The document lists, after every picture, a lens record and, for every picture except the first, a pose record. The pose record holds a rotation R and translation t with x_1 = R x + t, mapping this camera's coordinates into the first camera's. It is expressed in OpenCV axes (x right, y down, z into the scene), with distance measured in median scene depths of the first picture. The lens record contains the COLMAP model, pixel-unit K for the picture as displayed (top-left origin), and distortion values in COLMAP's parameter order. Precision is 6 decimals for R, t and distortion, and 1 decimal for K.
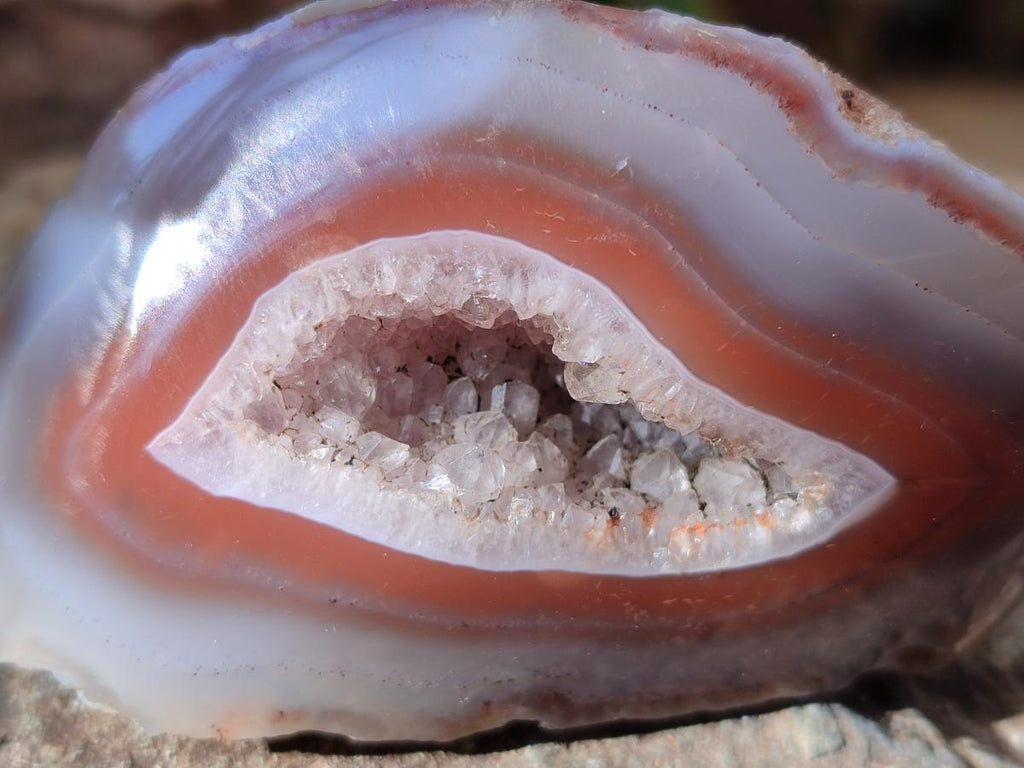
lens RADIAL K [[1558.8, 0, 516.6], [0, 1558.8, 380.5], [0, 0, 1]] dist [0.274067, -1.642501]
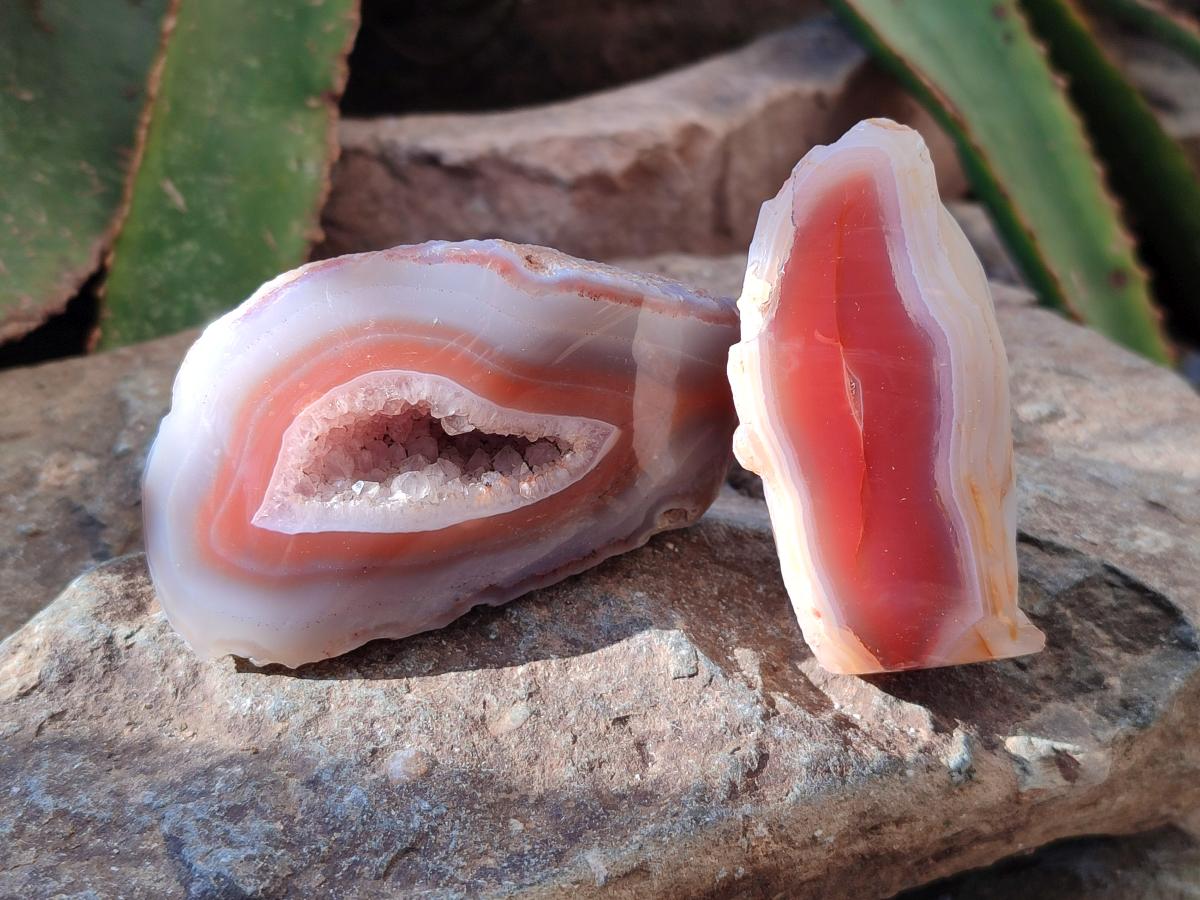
lens RADIAL K [[1826.8, 0, 605.3], [0, 1826.8, 445.9], [0, 0, 1]] dist [0.274067, -1.642501]
pose [[0.951345, -0.299768, 0.071287, 0.054781], [0.300205, 0.953863, 0.004753, 0.074225], [-0.069422, 0.016879, 0.997445, -1.370521]]
